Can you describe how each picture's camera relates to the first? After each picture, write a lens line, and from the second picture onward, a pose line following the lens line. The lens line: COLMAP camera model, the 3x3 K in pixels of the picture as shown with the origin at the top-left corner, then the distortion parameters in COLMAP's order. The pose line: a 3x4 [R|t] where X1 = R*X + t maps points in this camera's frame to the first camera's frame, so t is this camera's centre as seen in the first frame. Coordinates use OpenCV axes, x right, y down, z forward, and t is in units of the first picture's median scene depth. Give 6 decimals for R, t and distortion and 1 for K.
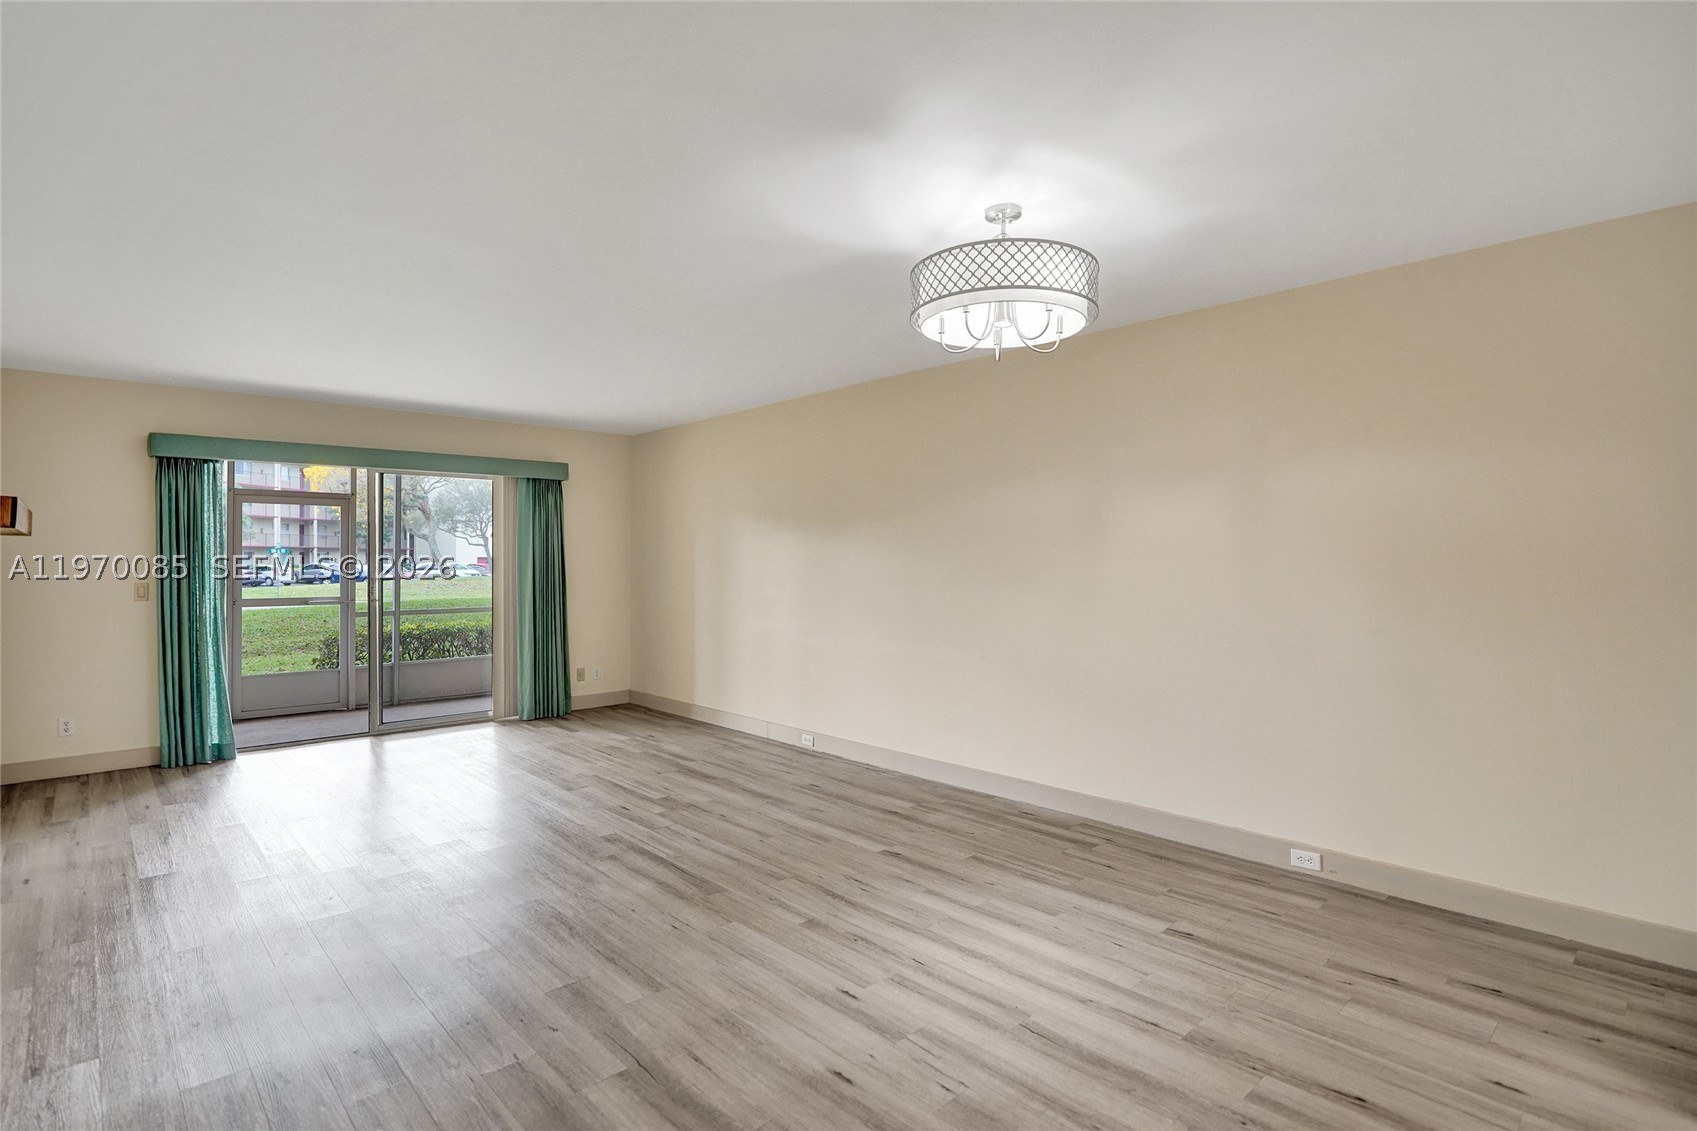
lens RADIAL K [[732.1, 0, 848.5], [0, 732.1, 565.5], [0, 0, 1]] dist [-0.000390, -0.000050]
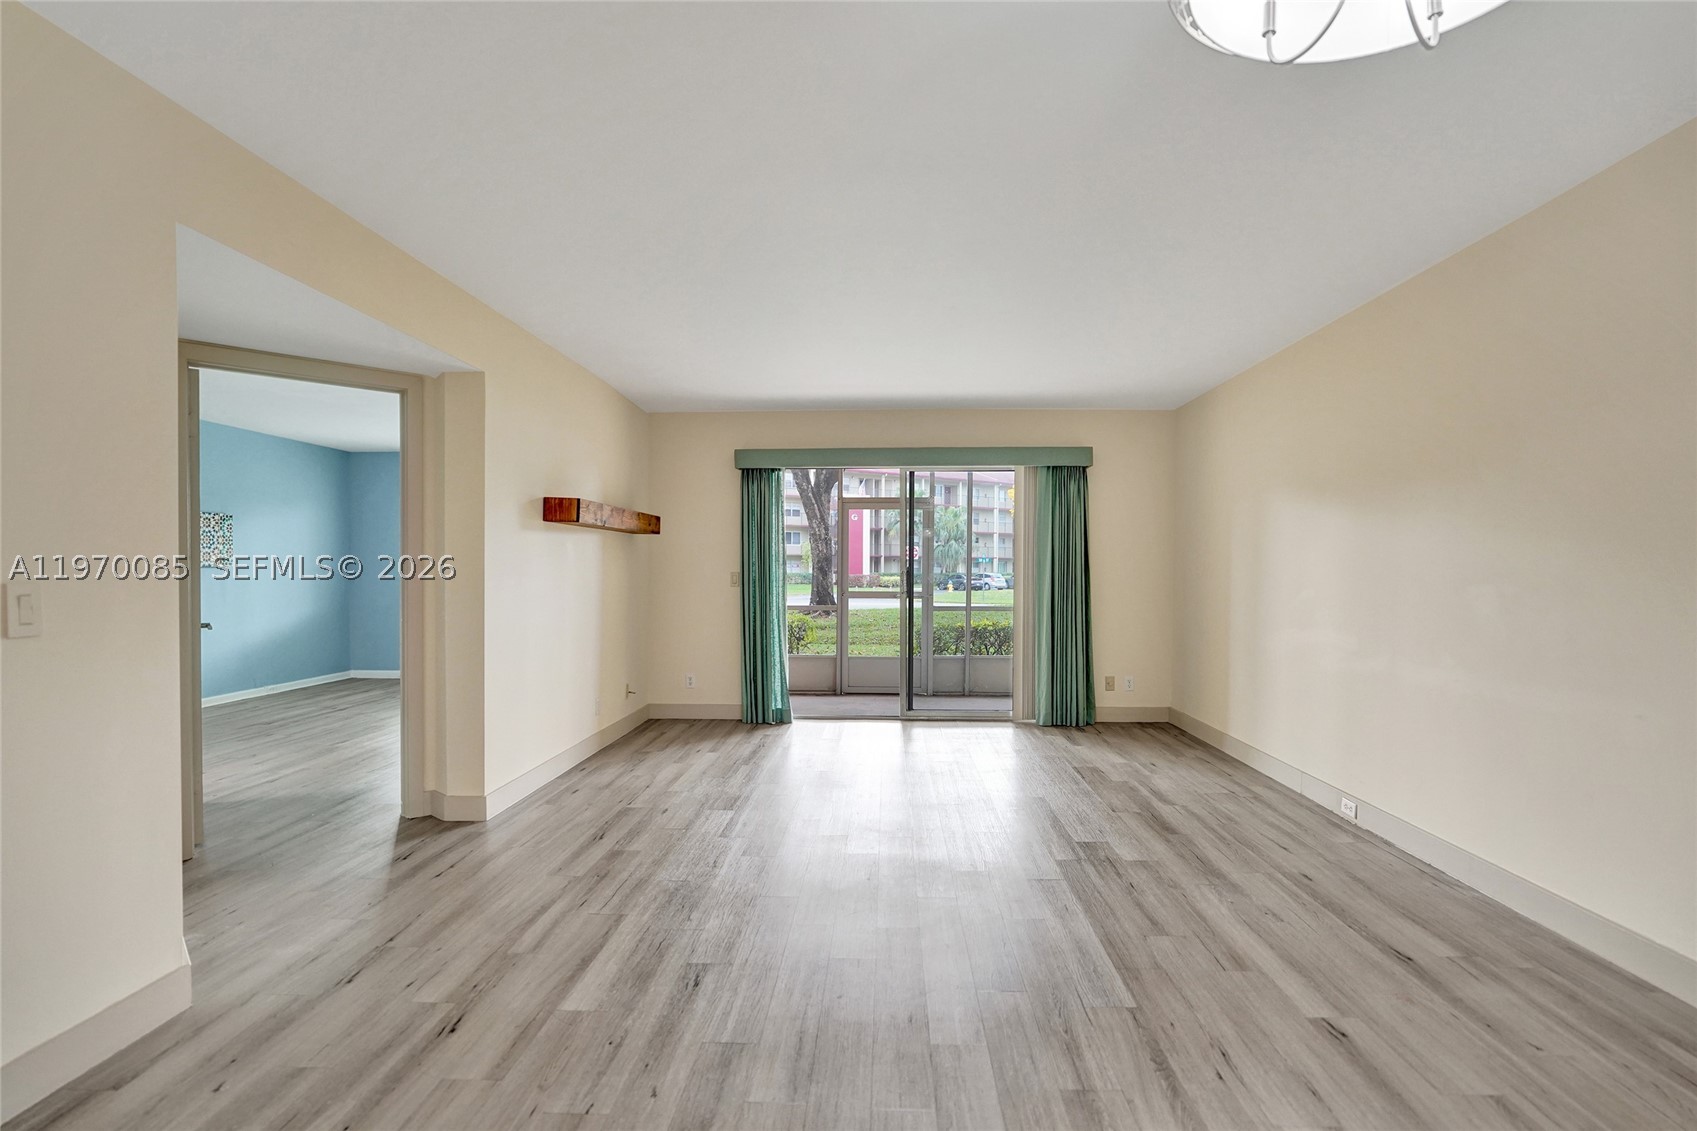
lens RADIAL K [[798.2, 0, 848.5], [0, 798.2, 565.5], [0, 0, 1]] dist [-0.012015, -0.000304]
pose [[0.741858, 0.002318, -0.670553, 0.081870], [-0.003467, 0.999994, -0.000378, 0.012727], [0.670548, 0.002606, 0.741861, 0.119759]]
